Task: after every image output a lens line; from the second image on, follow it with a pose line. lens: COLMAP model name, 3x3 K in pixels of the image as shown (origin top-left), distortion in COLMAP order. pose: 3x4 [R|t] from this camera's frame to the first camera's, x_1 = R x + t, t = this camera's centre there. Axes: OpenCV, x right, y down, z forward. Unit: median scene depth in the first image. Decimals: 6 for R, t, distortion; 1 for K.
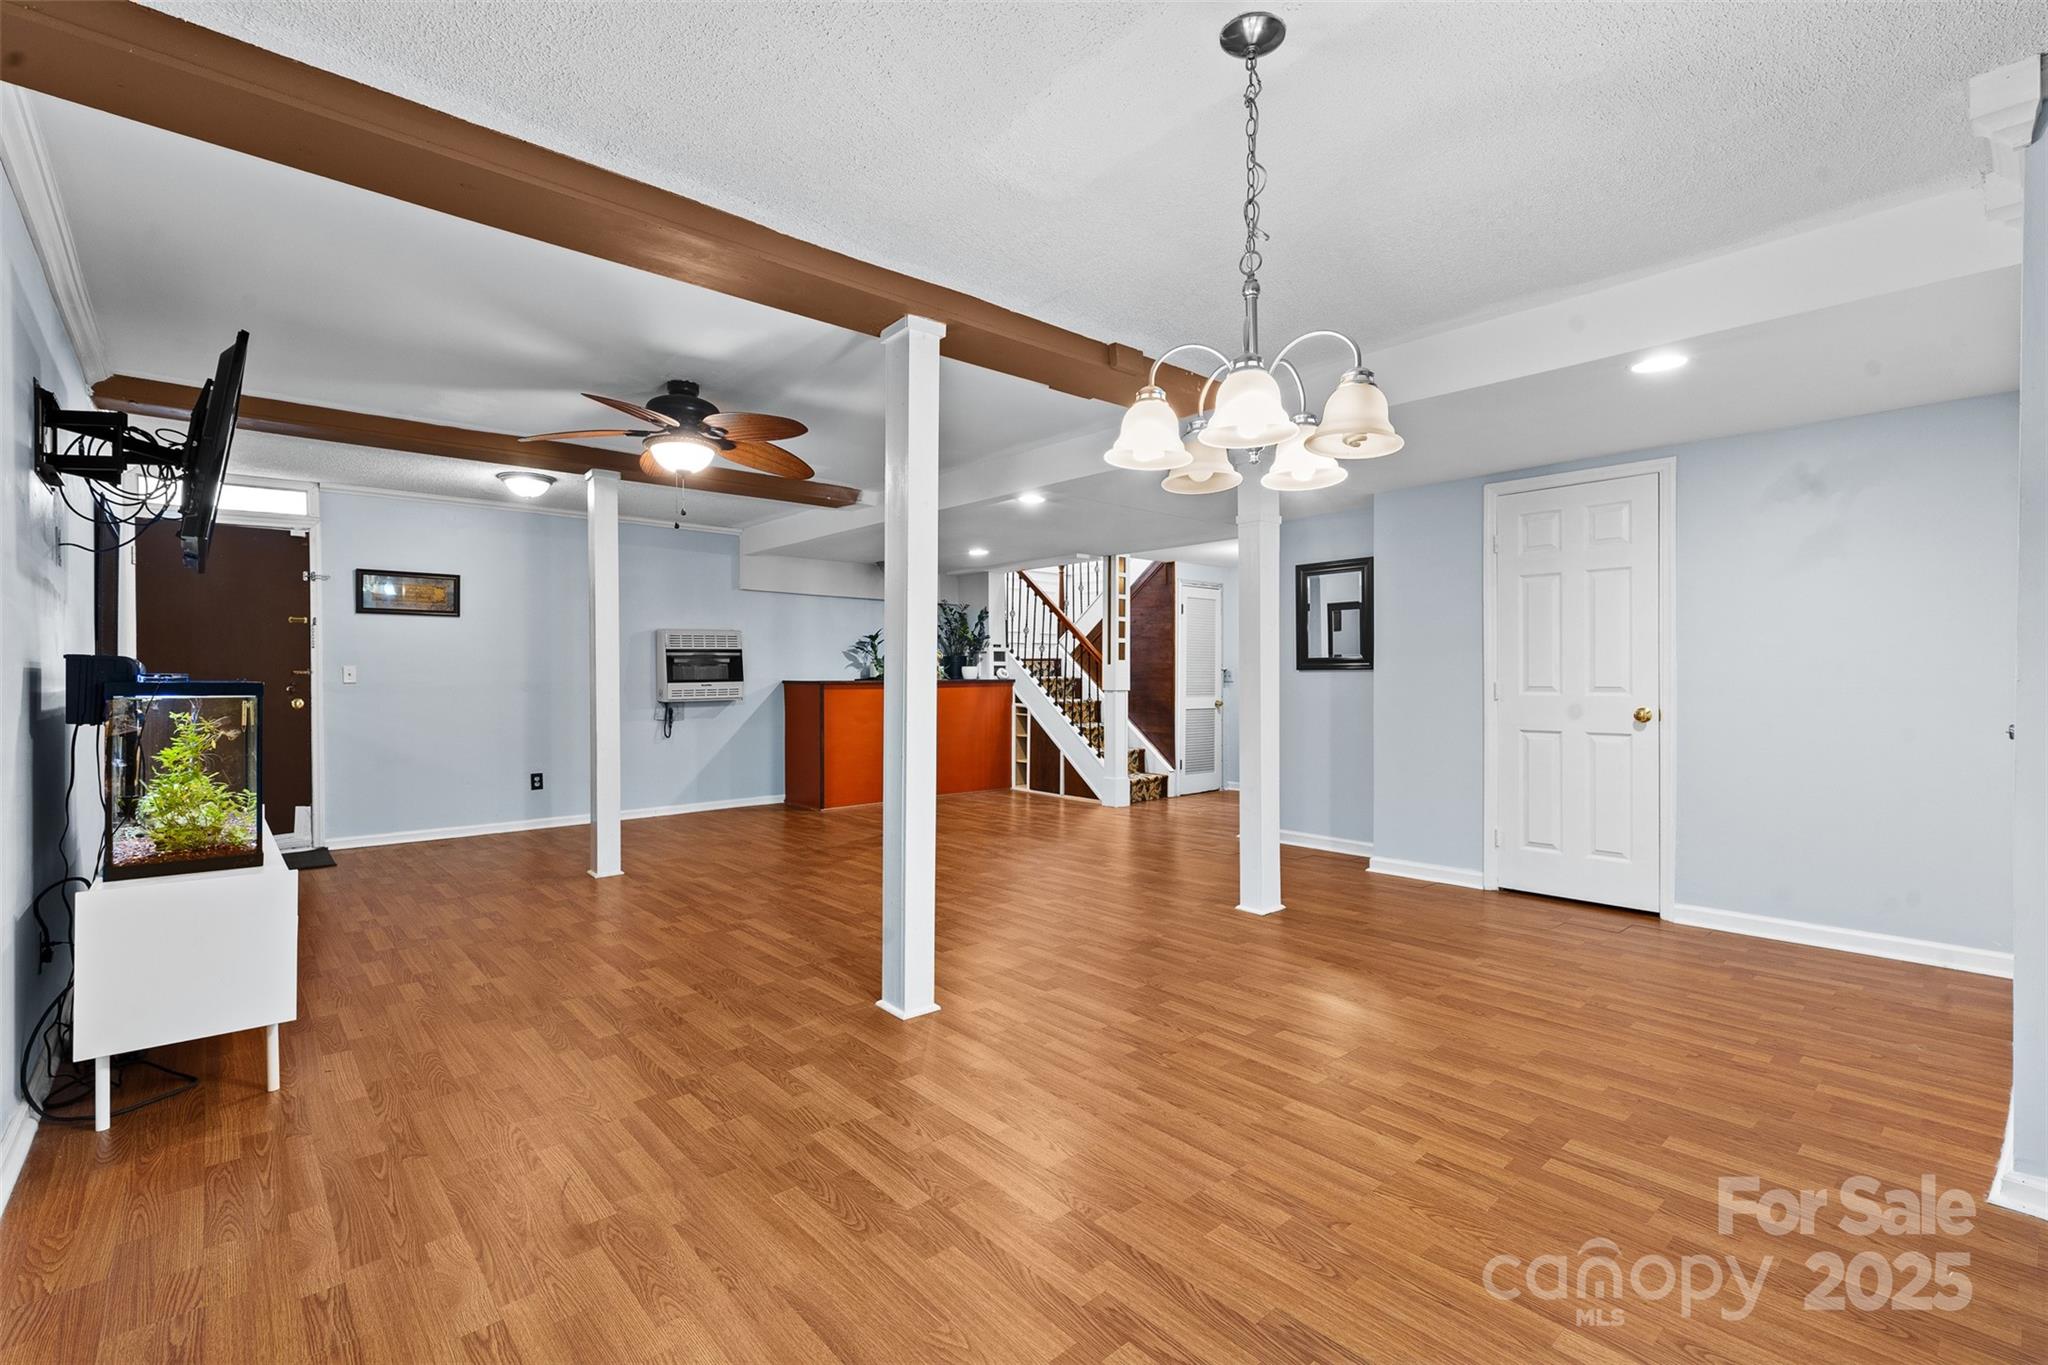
lens RADIAL K [[924.1, 0, 1023.0], [0, 924.1, 681.2], [0, 0, 1]] dist [0.016908, 0.000336]
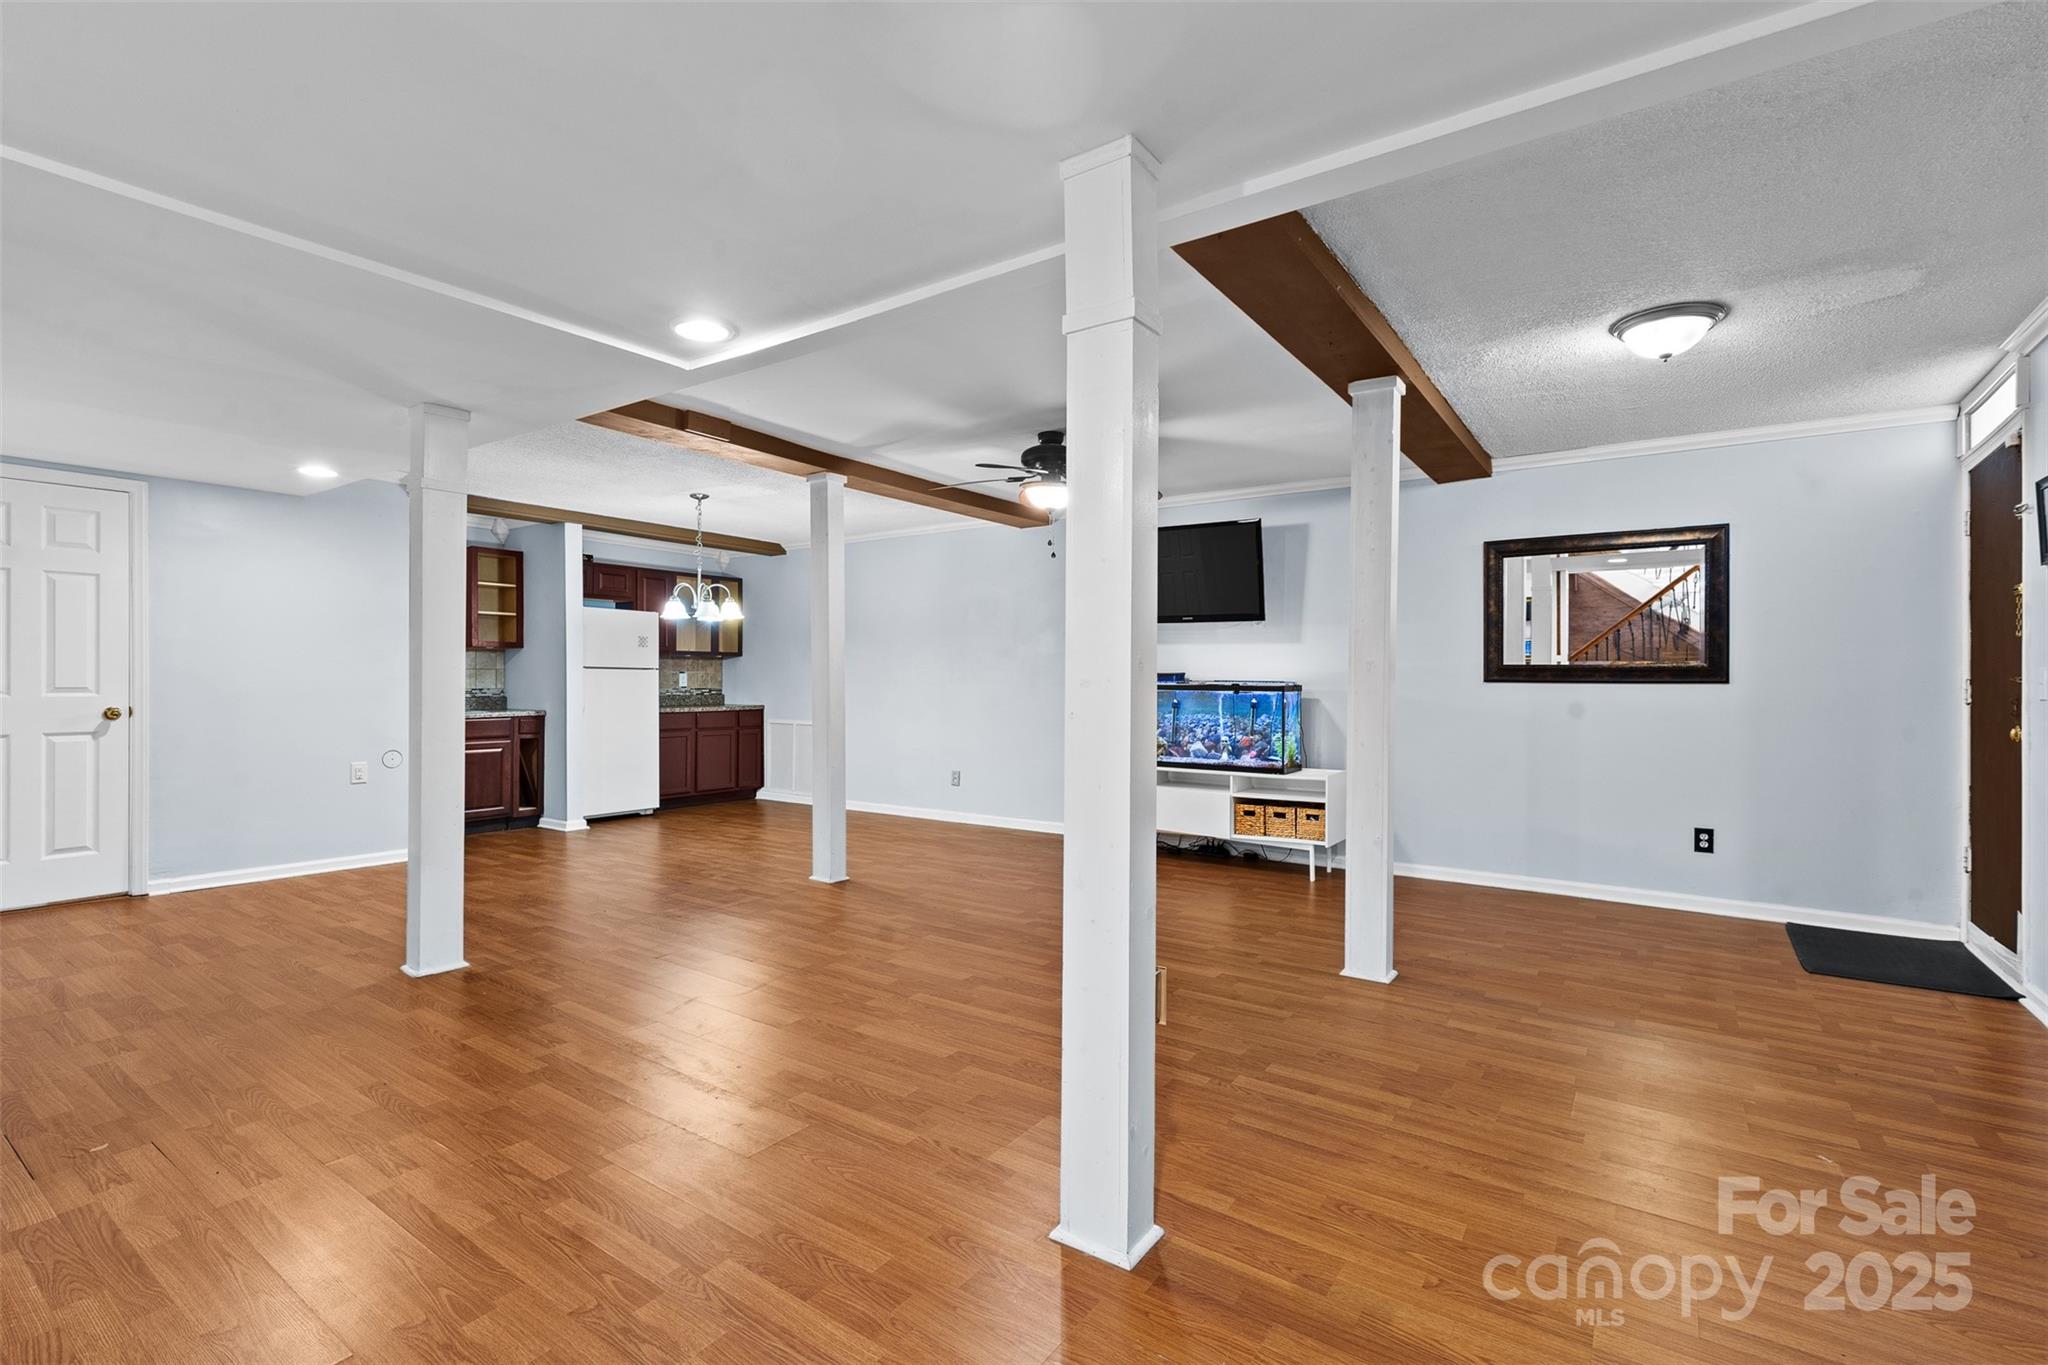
lens RADIAL K [[924.1, 0, 1023.4], [0, 924.1, 676.4], [0, 0, 1]] dist [0.016908, 0.000336]
pose [[-0.972126, -0.005344, -0.234398, -0.176809], [-0.005357, 0.999985, -0.000583, -0.013498], [0.234397, 0.000689, -0.972141, 1.845283]]
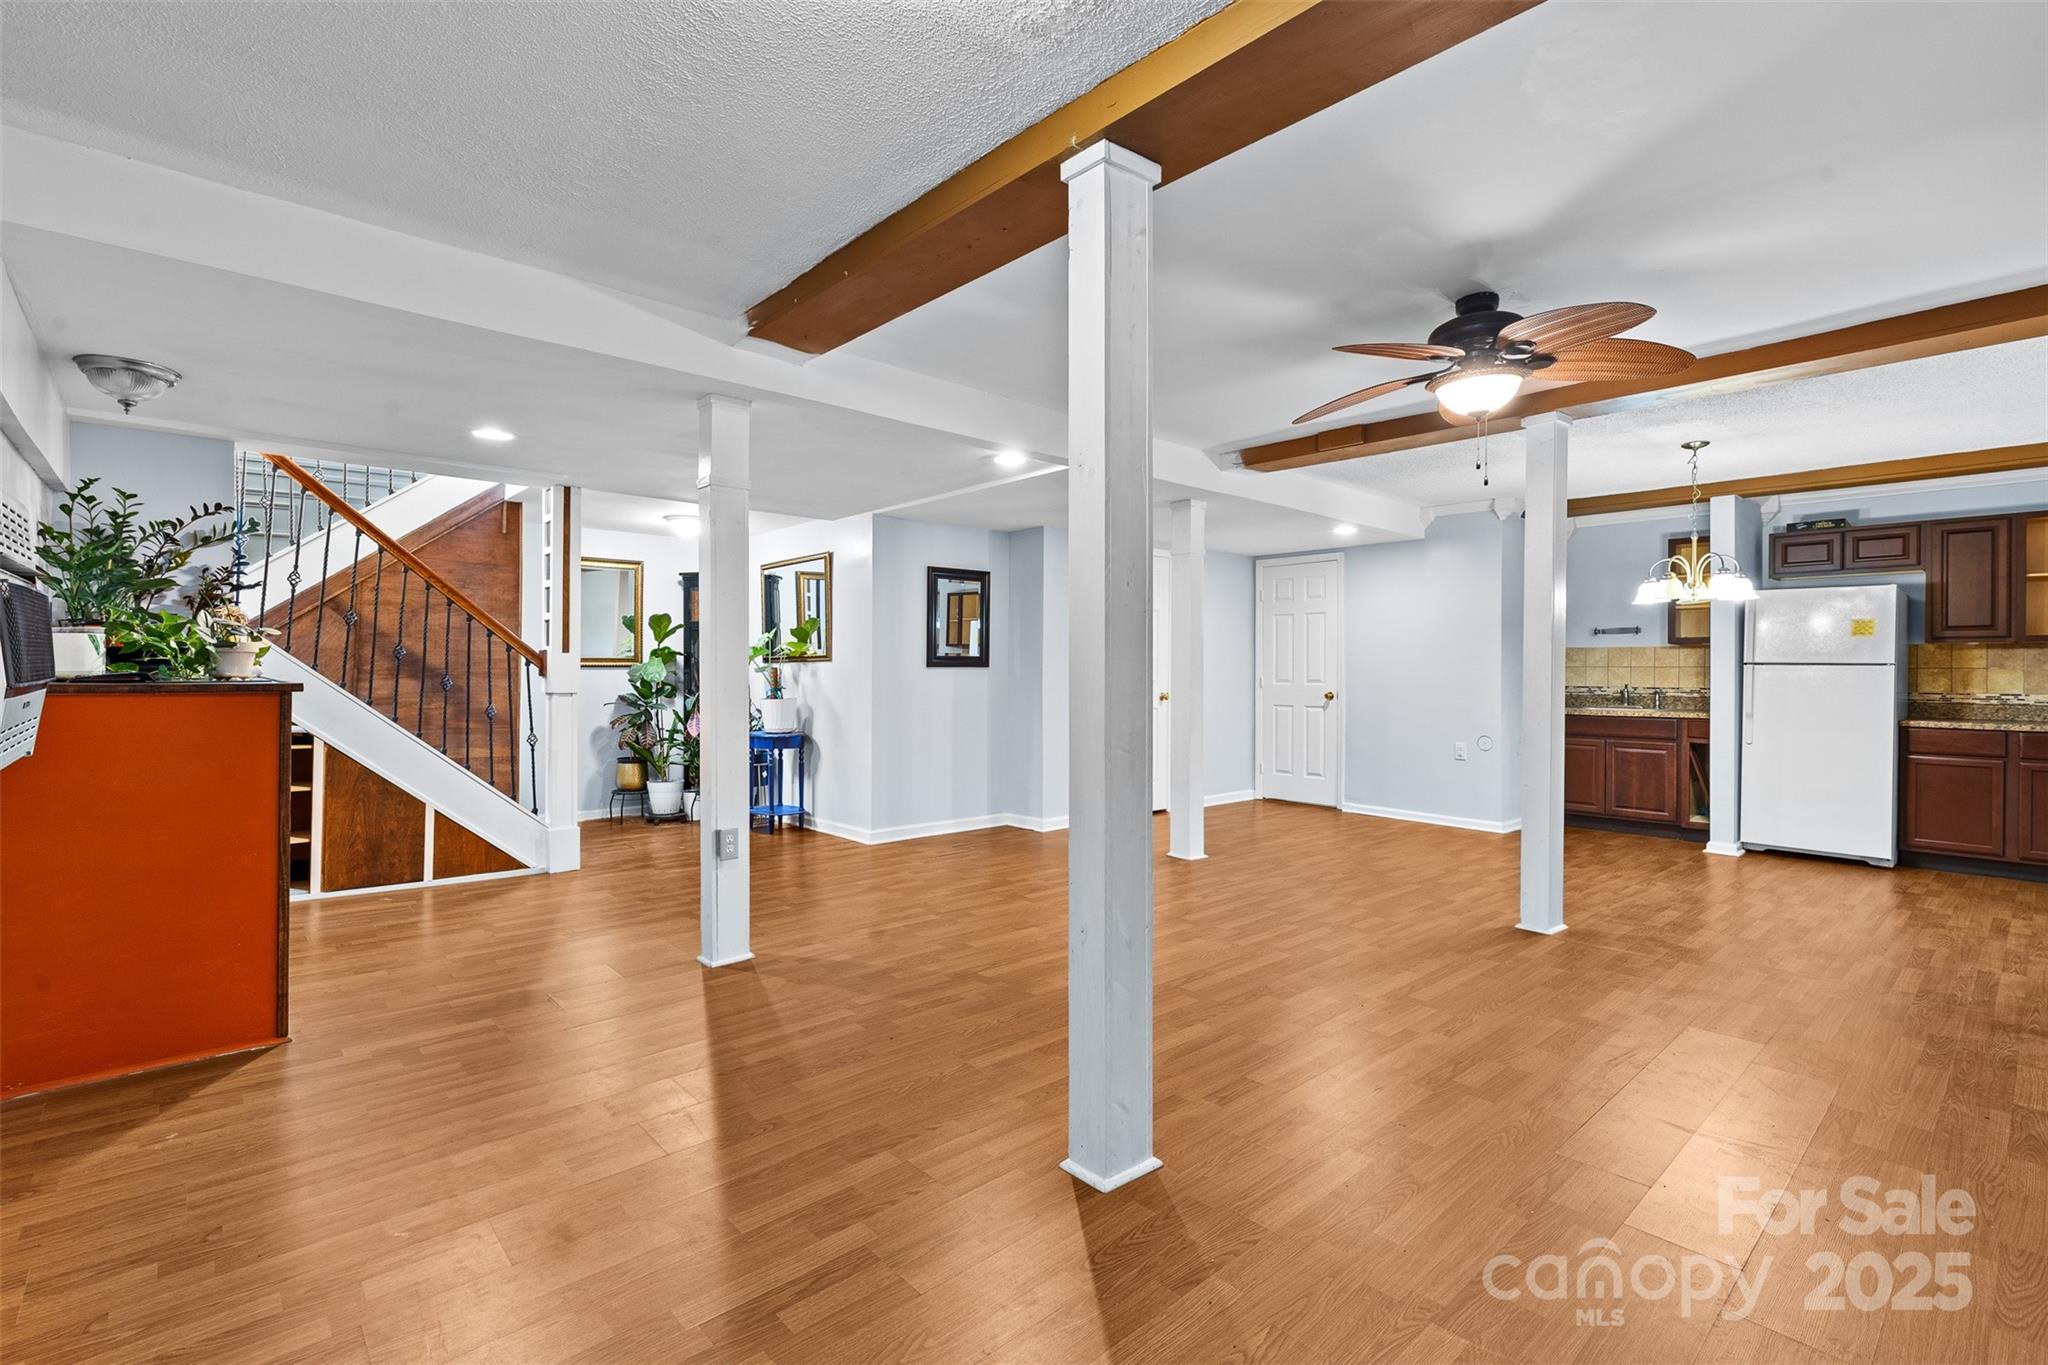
lens RADIAL K [[924.1, 0, 1017.7], [0, 924.1, 688.6], [0, 0, 1]] dist [0.016908, 0.000336]
pose [[-0.011826, -0.020159, 0.999727, -1.029965], [-0.004673, 0.999787, 0.020105, -0.012673], [-0.999919, -0.004434, -0.011918, 1.259016]]
